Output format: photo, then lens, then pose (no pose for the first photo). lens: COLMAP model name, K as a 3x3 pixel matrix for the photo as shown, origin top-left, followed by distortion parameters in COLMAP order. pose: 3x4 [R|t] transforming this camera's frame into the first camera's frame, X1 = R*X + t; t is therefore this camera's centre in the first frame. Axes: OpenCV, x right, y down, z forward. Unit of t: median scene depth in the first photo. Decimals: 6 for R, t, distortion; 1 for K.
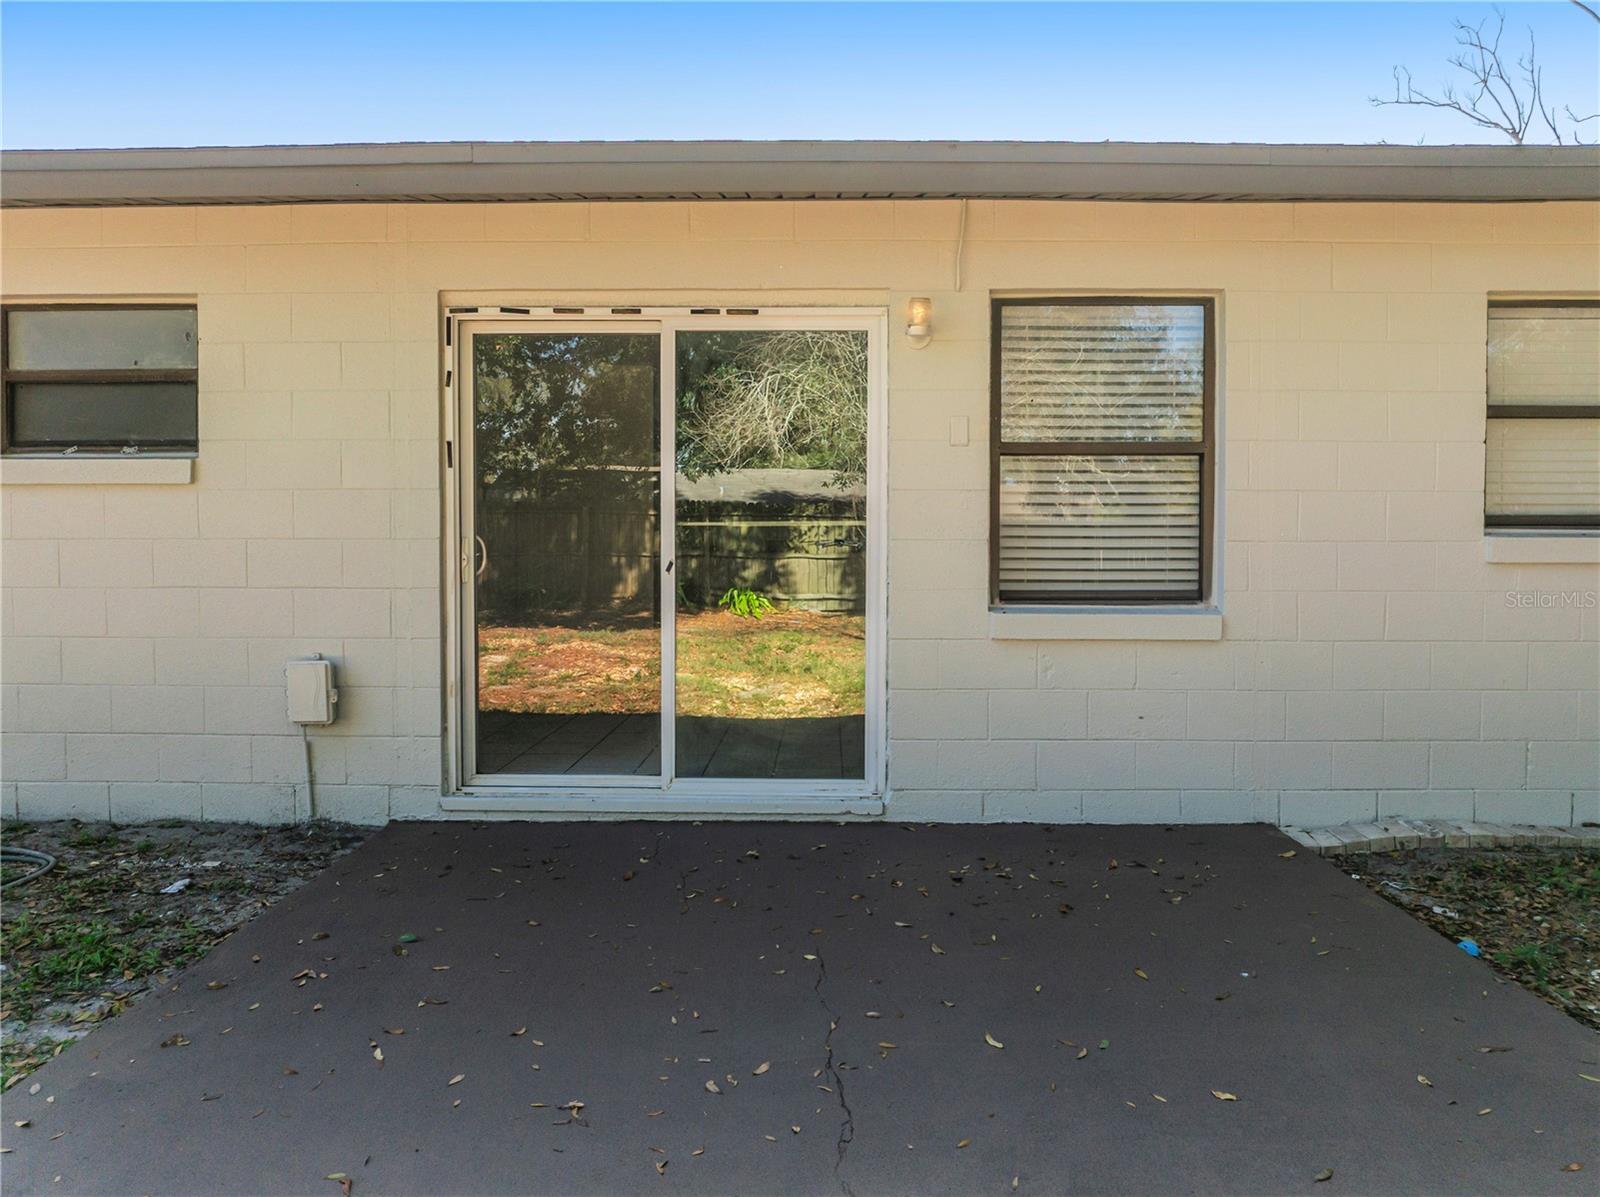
lens RADIAL K [[1128.5, 0, 800.0], [0, 1128.5, 598.5], [0, 0, 1]] dist [-0.030927, -0.007714]
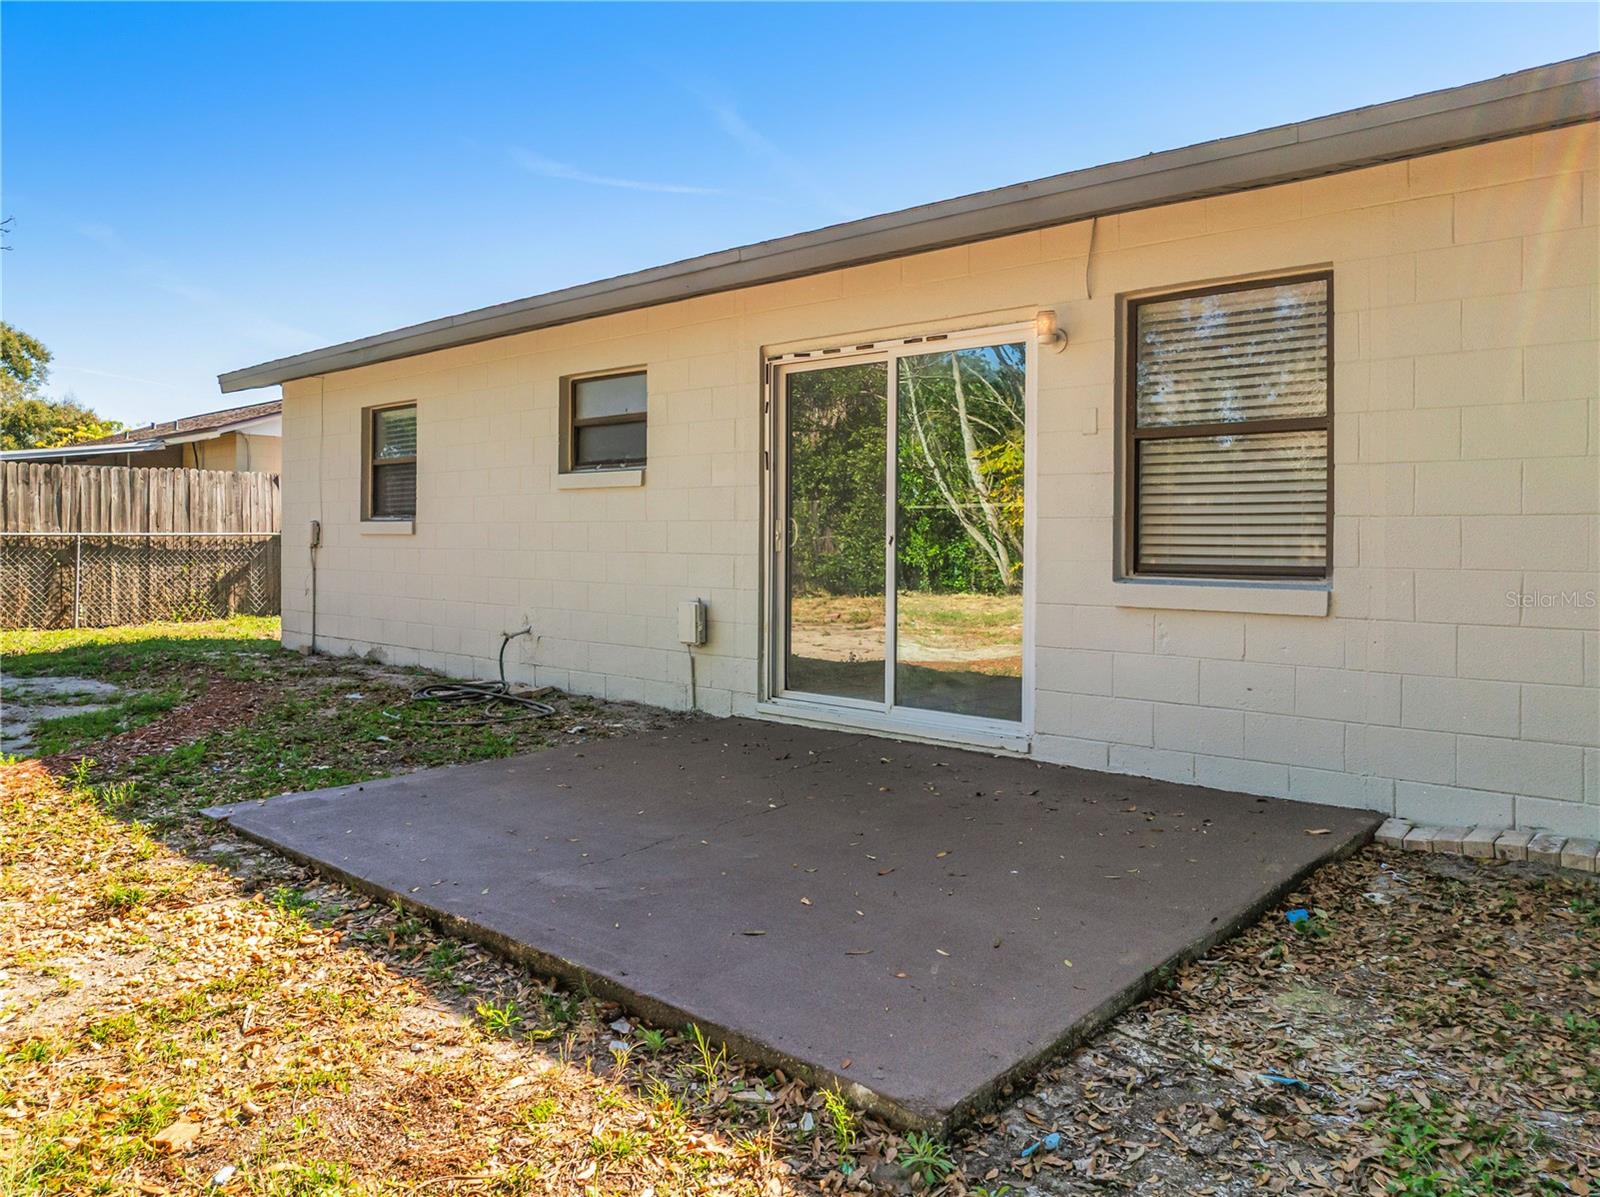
lens RADIAL K [[1106.5, 0, 802.7], [0, 1106.5, 559.9], [0, 0, 1]] dist [-0.031600, -0.002077]
pose [[0.763604, 0.015400, -0.645501, 0.625863], [-0.030577, 0.999456, -0.012326, 0.012711], [0.644960, 0.029150, 0.763660, -0.031003]]
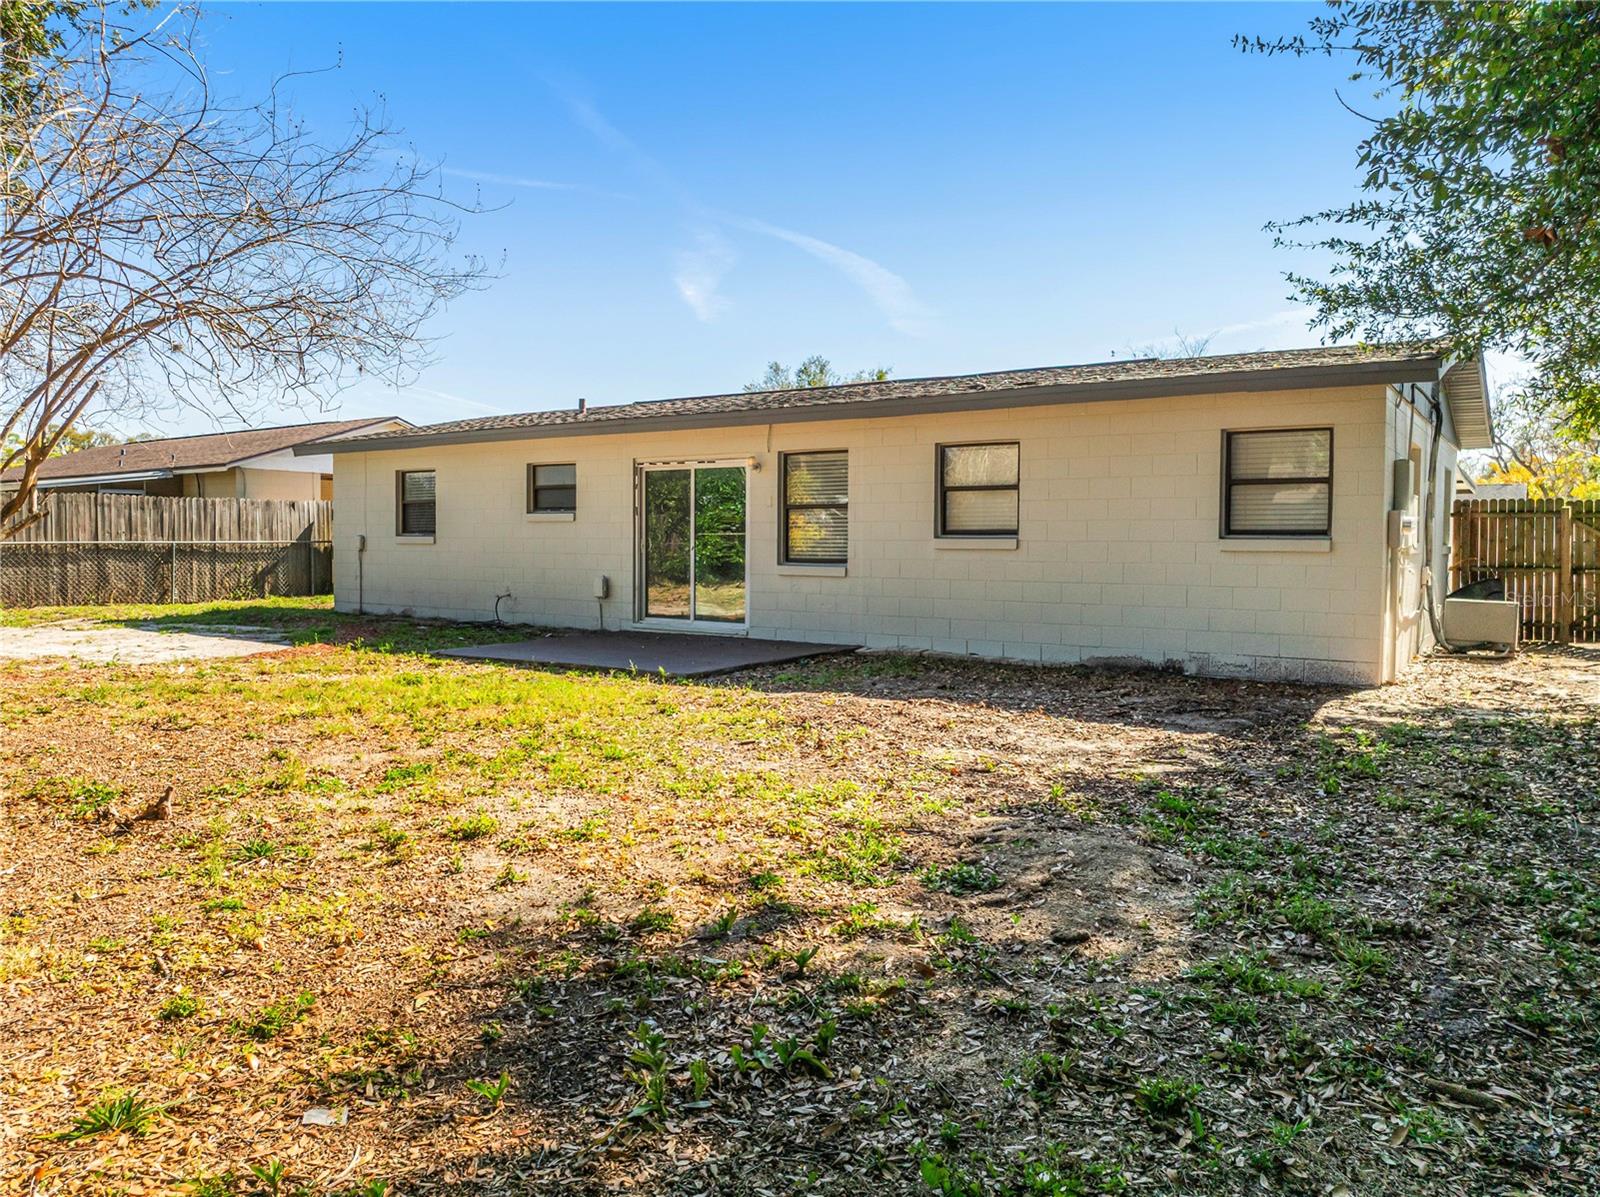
lens RADIAL K [[1128.5, 0, 800.0], [0, 1128.5, 598.5], [0, 0, 1]] dist [-0.030927, -0.007714]
pose [[0.841331, 0.031852, -0.539581, 1.738857], [-0.028072, 0.999490, 0.015230, 0.050885], [0.539791, 0.002334, 0.841796, -1.355098]]
